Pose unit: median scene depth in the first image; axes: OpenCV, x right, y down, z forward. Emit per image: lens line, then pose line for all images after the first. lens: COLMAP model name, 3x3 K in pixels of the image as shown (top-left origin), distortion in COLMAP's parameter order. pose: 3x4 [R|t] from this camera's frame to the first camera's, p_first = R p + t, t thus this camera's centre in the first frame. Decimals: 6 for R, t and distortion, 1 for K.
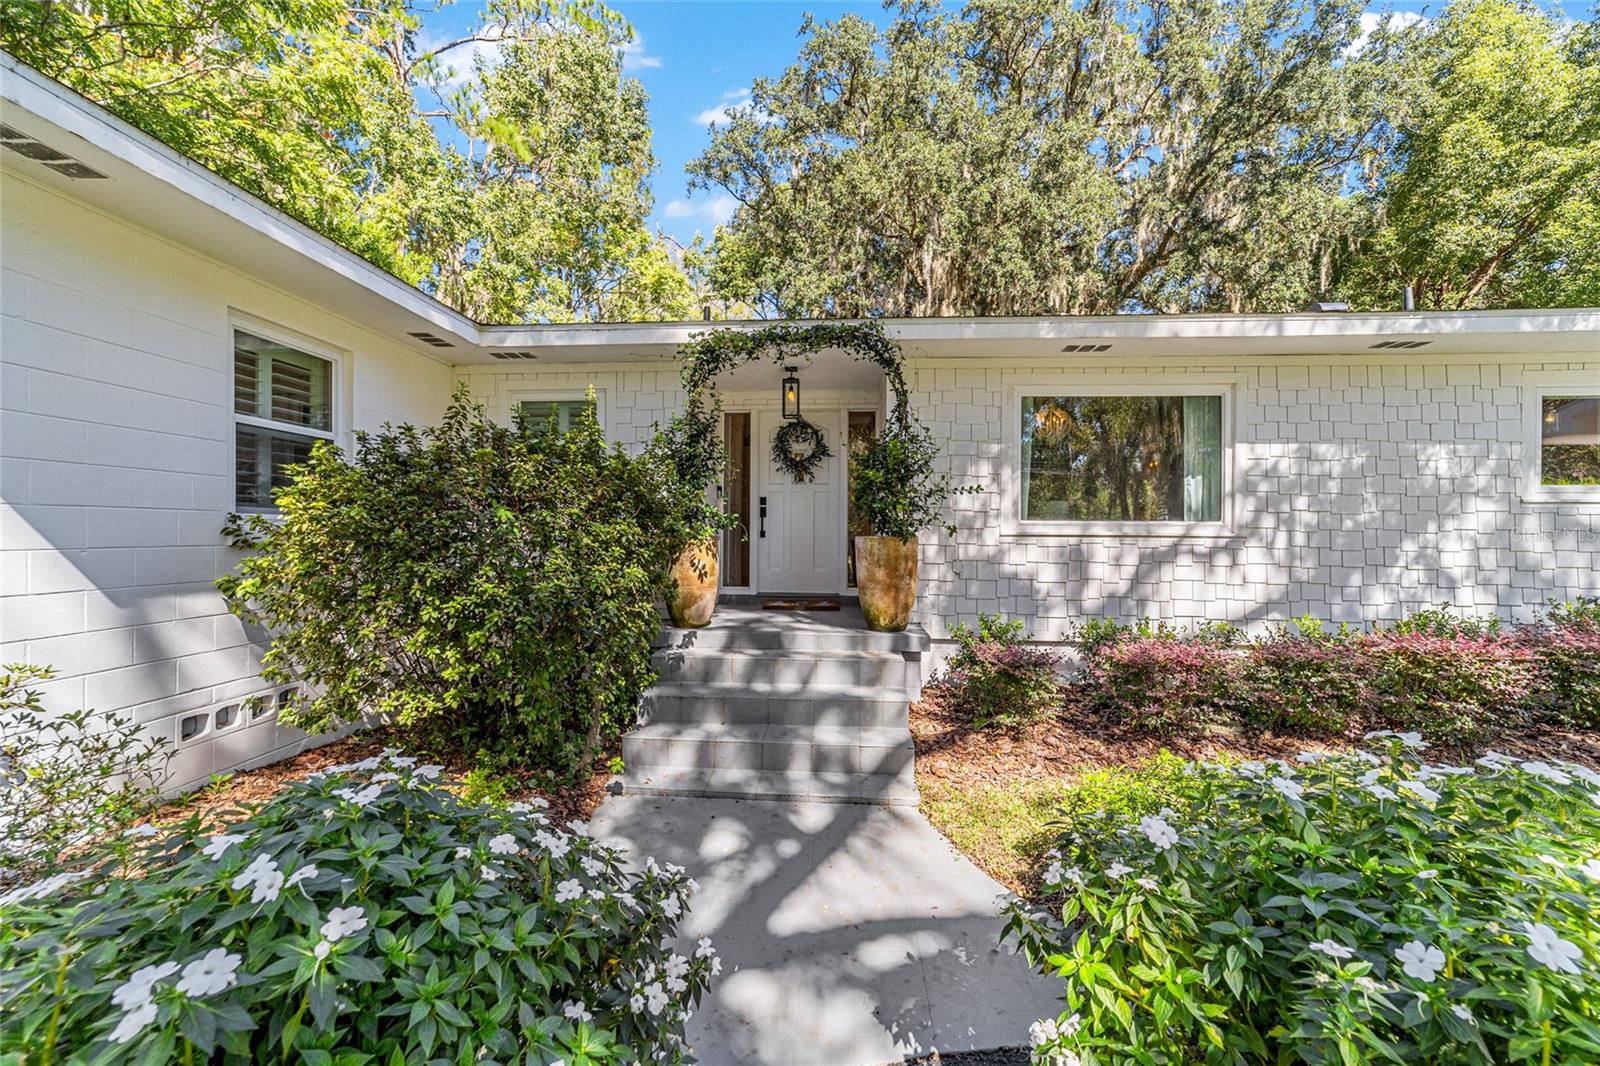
lens RADIAL K [[618.0, 0, 799.4], [0, 618.0, 536.4], [0, 0, 1]] dist [-0.010937, 0.005107]
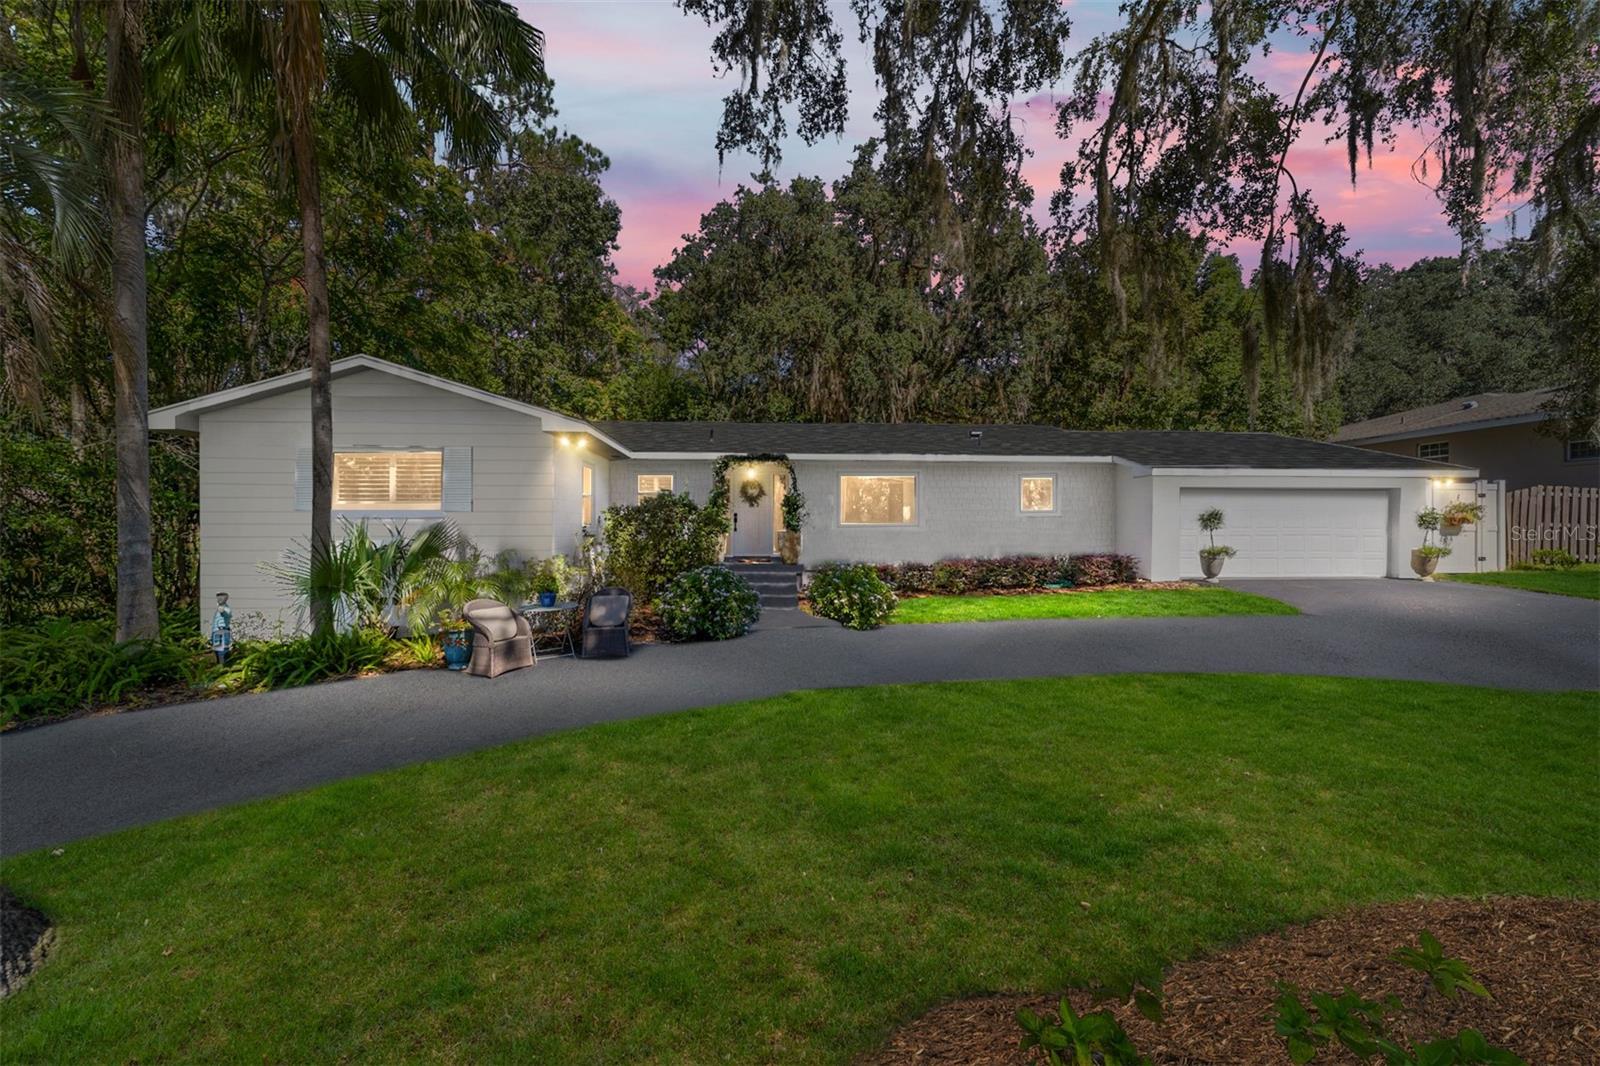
lens RADIAL K [[618.0, 0, 798.9], [0, 618.0, 531.7], [0, 0, 1]] dist [-0.010937, 0.005107]
pose [[0.990239, -0.006842, 0.139208, -0.075283], [0.006353, 0.999972, 0.003953, -0.002362], [-0.139232, -0.003030, 0.990255, -0.649062]]
